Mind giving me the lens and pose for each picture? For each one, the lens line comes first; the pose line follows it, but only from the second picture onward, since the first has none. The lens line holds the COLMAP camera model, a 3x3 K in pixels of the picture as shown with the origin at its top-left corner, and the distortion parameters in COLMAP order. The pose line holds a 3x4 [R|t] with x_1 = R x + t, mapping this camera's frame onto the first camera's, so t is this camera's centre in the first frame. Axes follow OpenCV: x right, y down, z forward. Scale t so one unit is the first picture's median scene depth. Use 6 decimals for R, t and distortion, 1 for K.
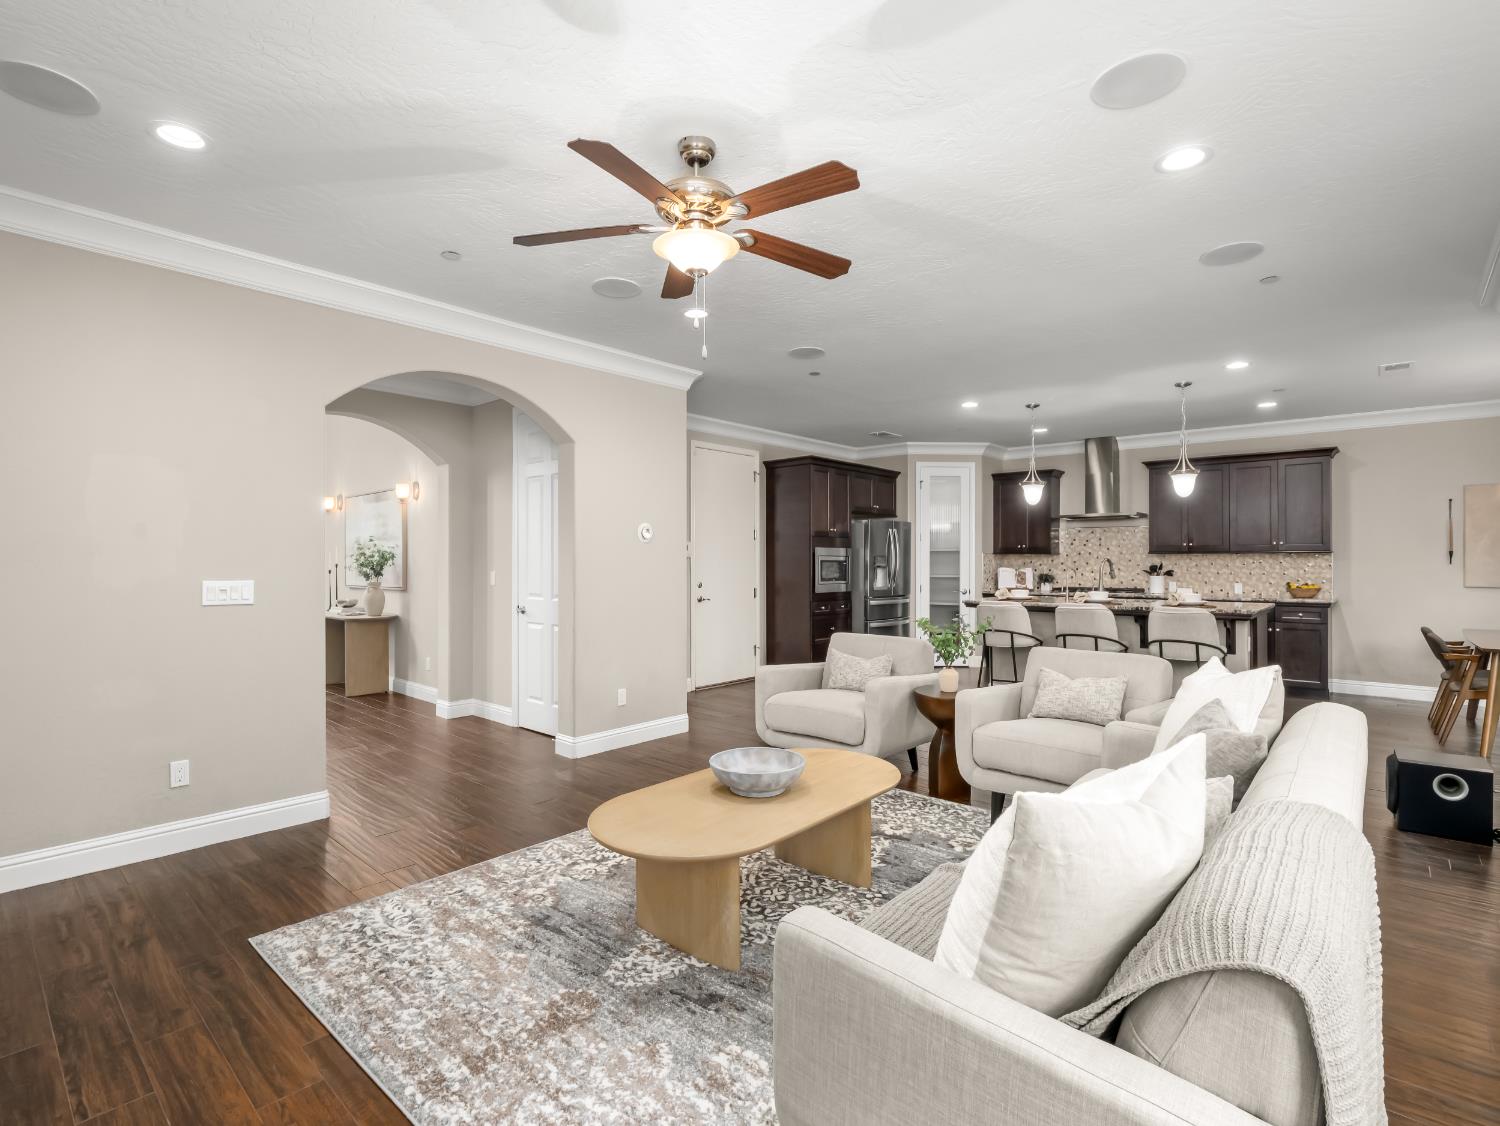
lens RADIAL K [[727.6, 0, 747.1], [0, 727.6, 552.7], [0, 0, 1]] dist [-0.010881, -0.003094]
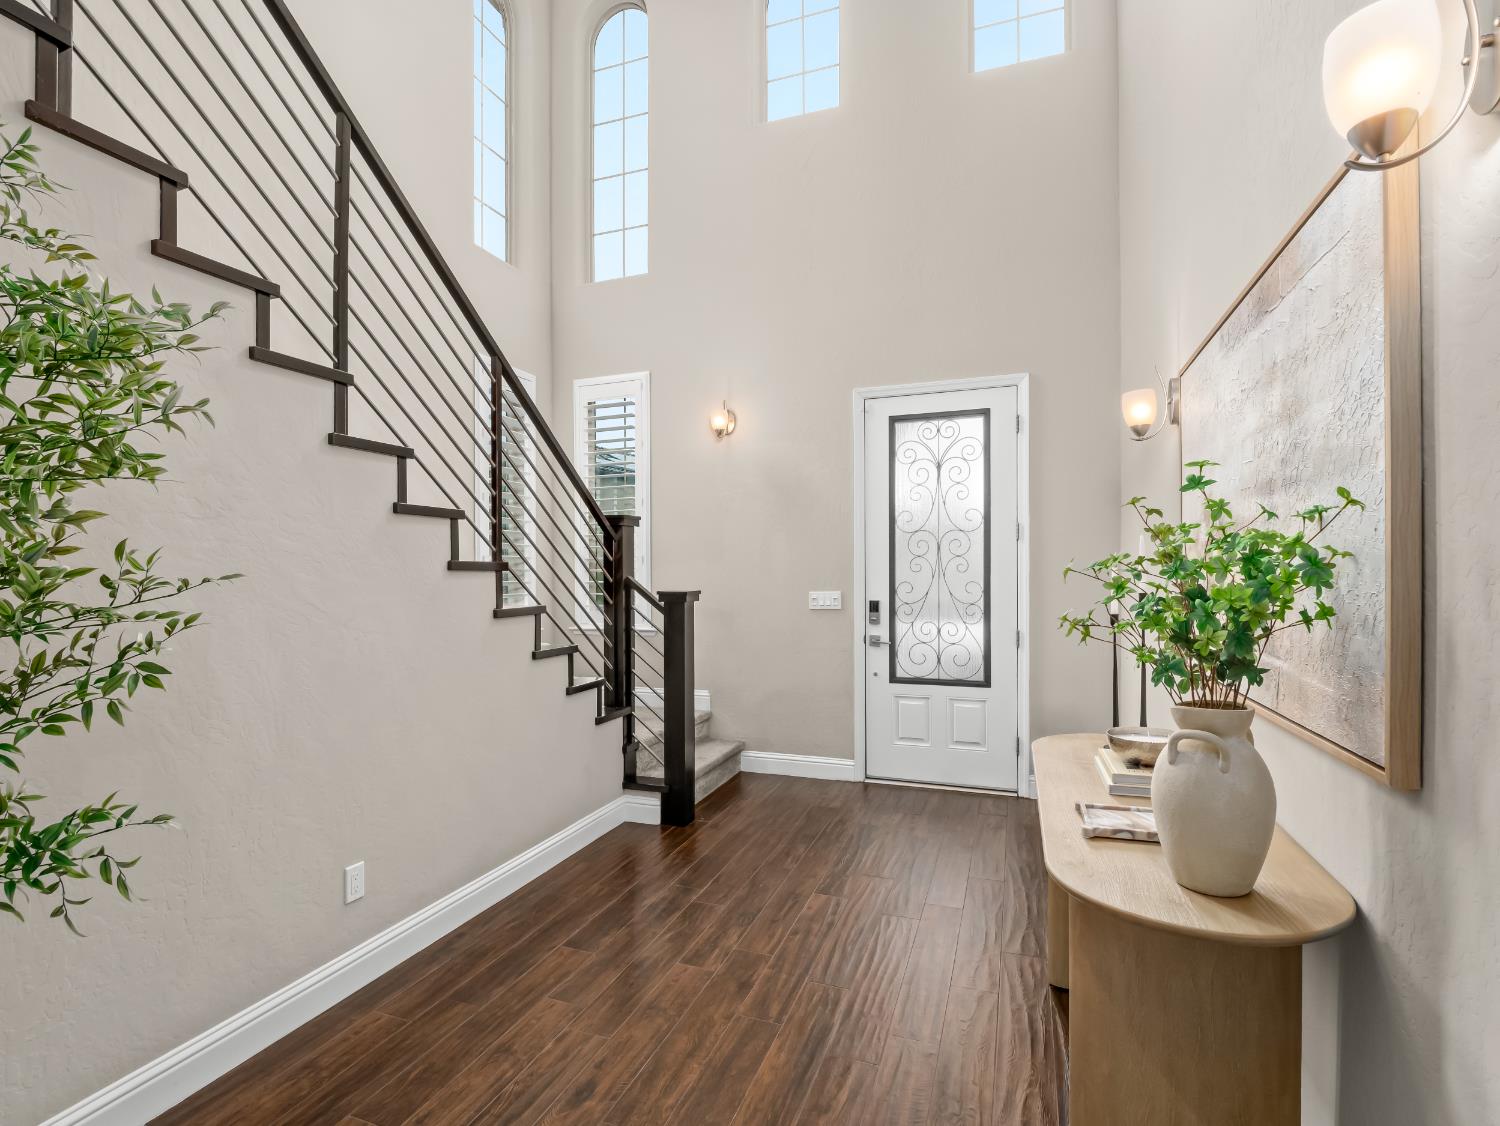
lens RADIAL K [[727.6, 0, 758.2], [0, 727.6, 570.5], [0, 0, 1]] dist [-0.010881, -0.003094]
pose [[0.385452, -0.007282, -0.922699, -0.343606], [0.015200, 0.999883, -0.001541, 0.003840], [0.922603, -0.013431, 0.385518, 0.727624]]
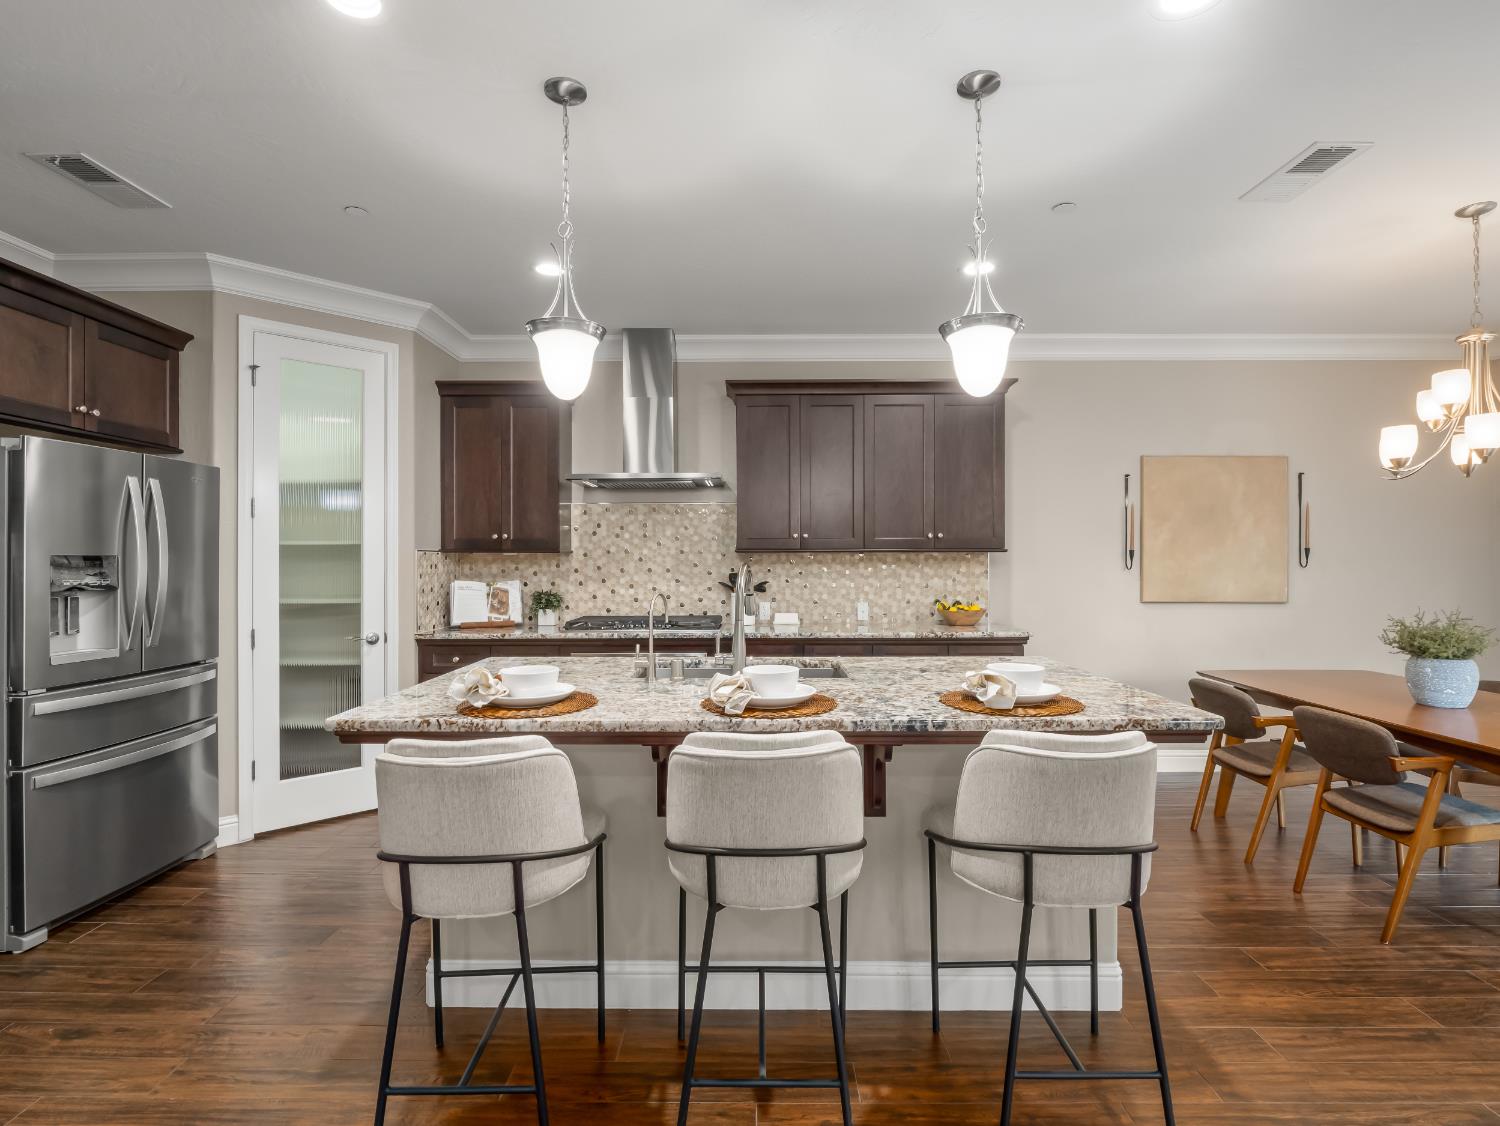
lens RADIAL K [[737.8, 0, 741.1], [0, 737.8, 560.7], [0, 0, 1]] dist [-0.009855, -0.002845]
pose [[0.755812, -0.004096, 0.654776, 0.199409], [-0.003094, 0.999947, 0.009826, 0.002319], [-0.654781, -0.009453, 0.755759, 0.588697]]
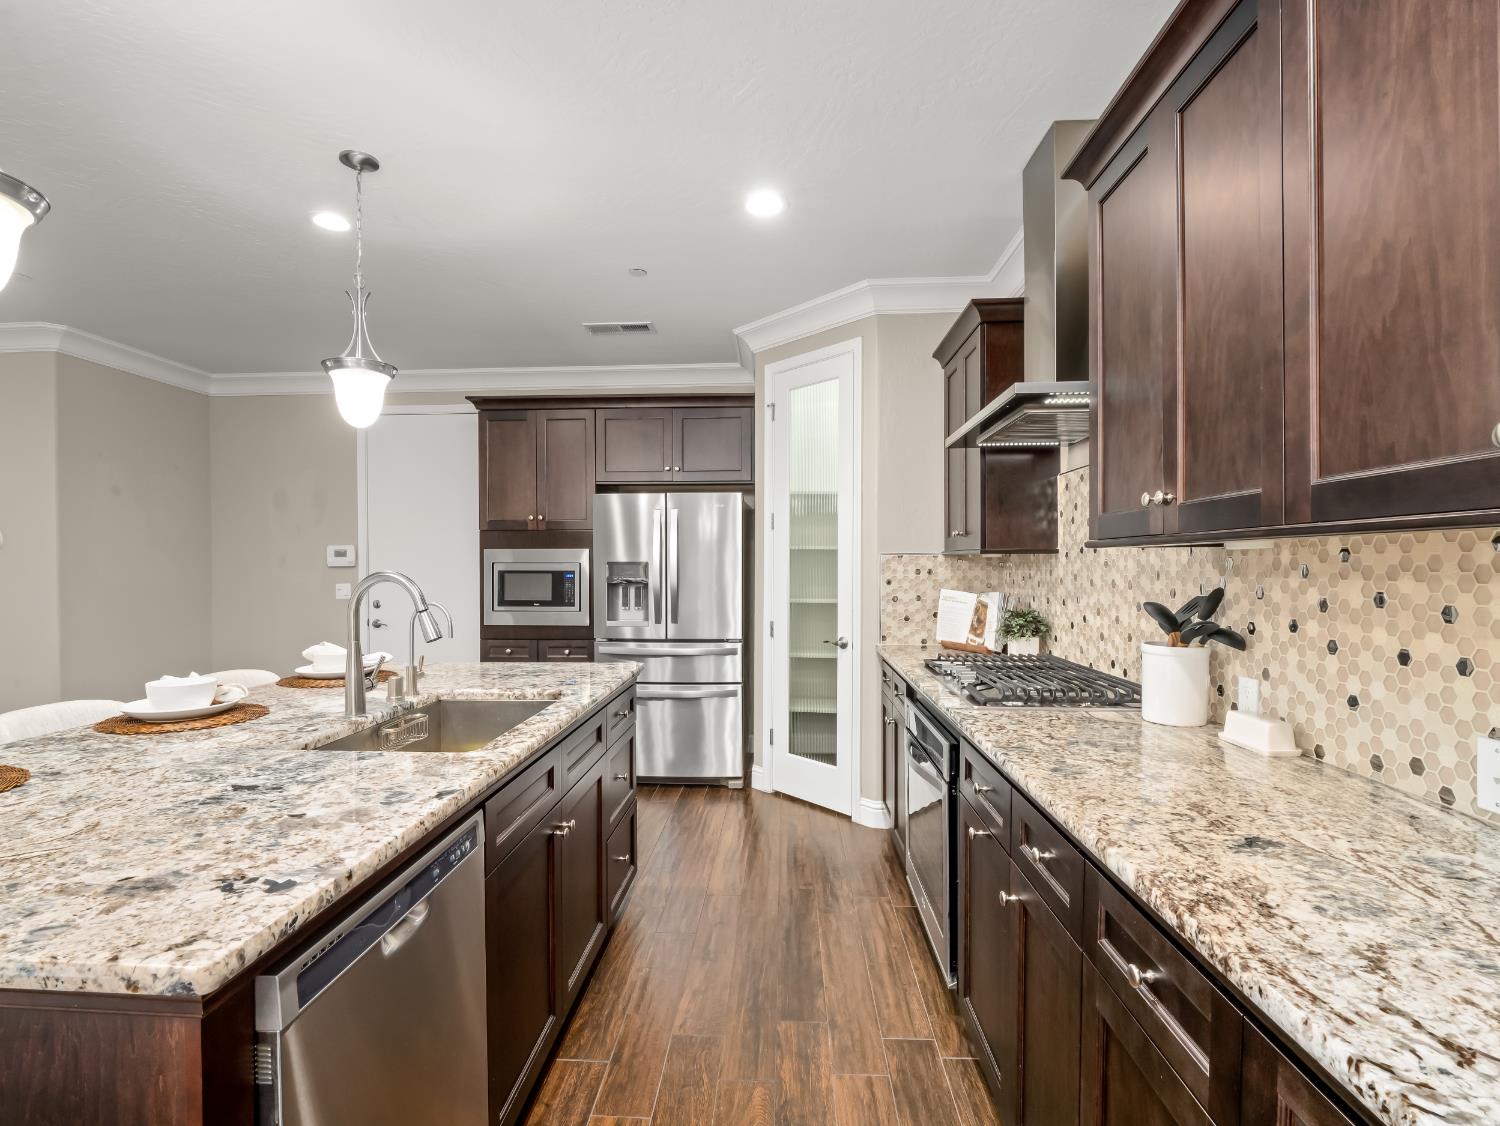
lens RADIAL K [[727.6, 0, 747.0], [0, 727.6, 576.1], [0, 0, 1]] dist [-0.010881, -0.003094]
pose [[0.624996, 0.009452, -0.780571, 0.675588], [0.010027, 0.999747, 0.020134, 0.004961], [0.780564, -0.020411, 0.624743, 0.769837]]
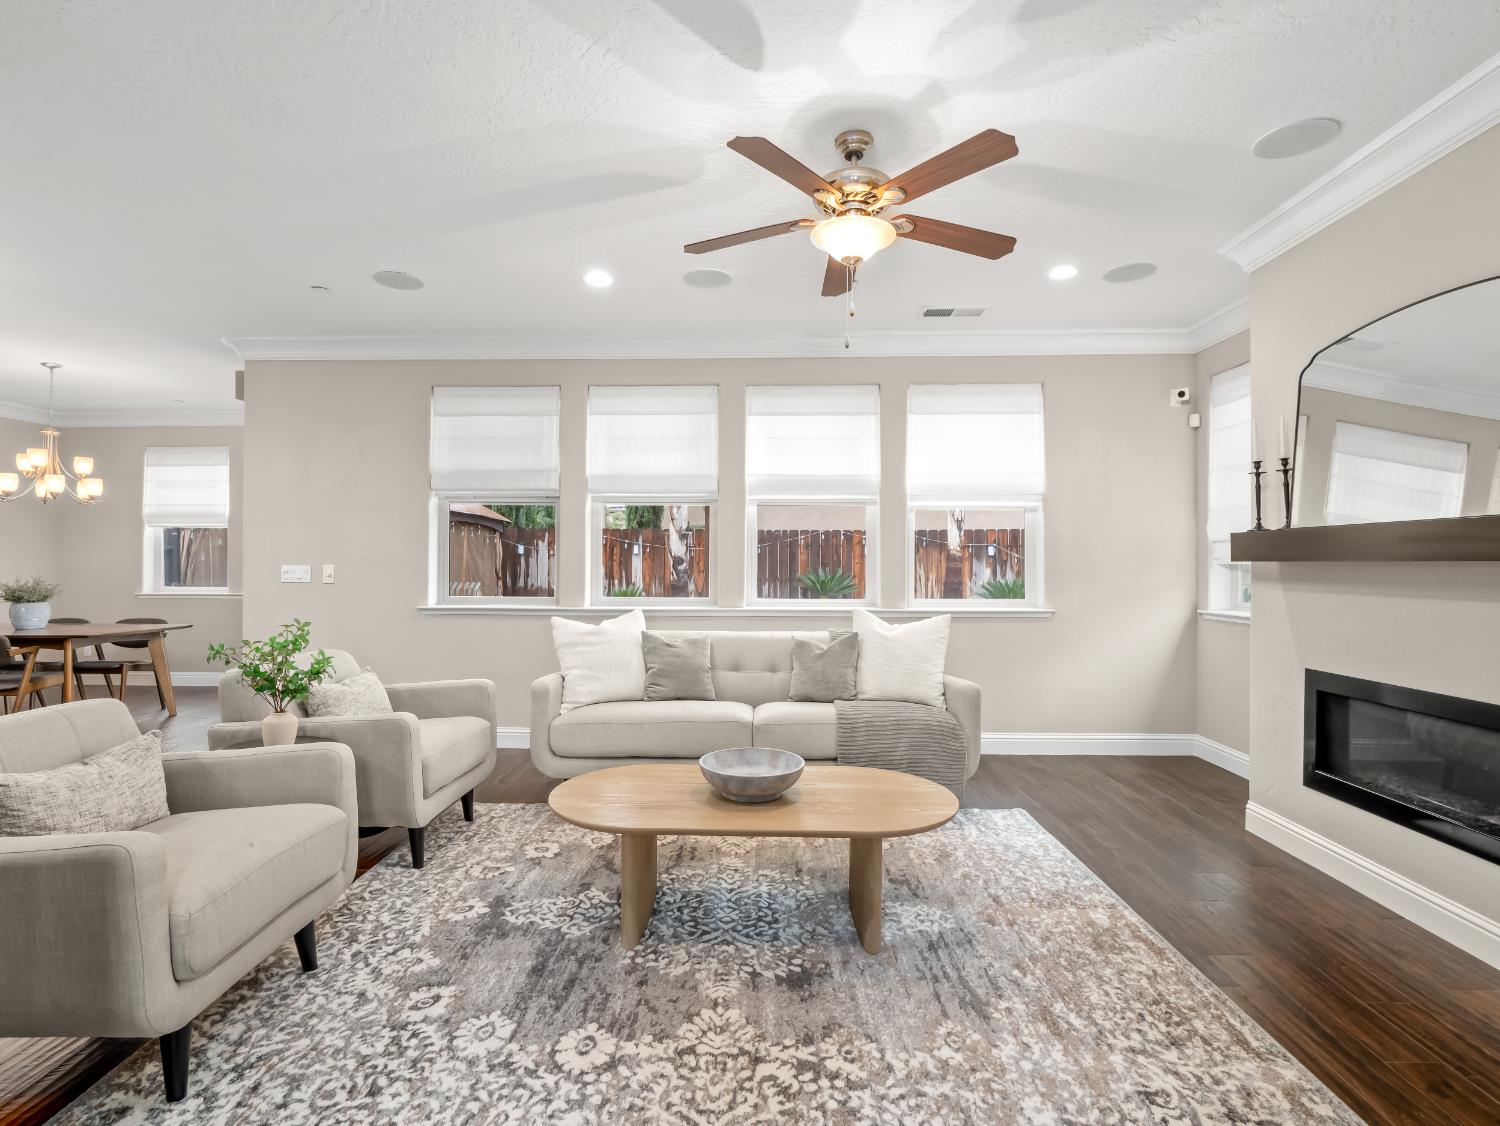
lens RADIAL K [[737.8, 0, 751.0], [0, 737.8, 562.1], [0, 0, 1]] dist [-0.009855, -0.002845]
pose [[-0.649245, -0.001370, 0.760578, -0.242207], [-0.010382, 0.999921, -0.007061, 0.015006], [-0.760508, -0.012481, -0.649208, 0.565790]]
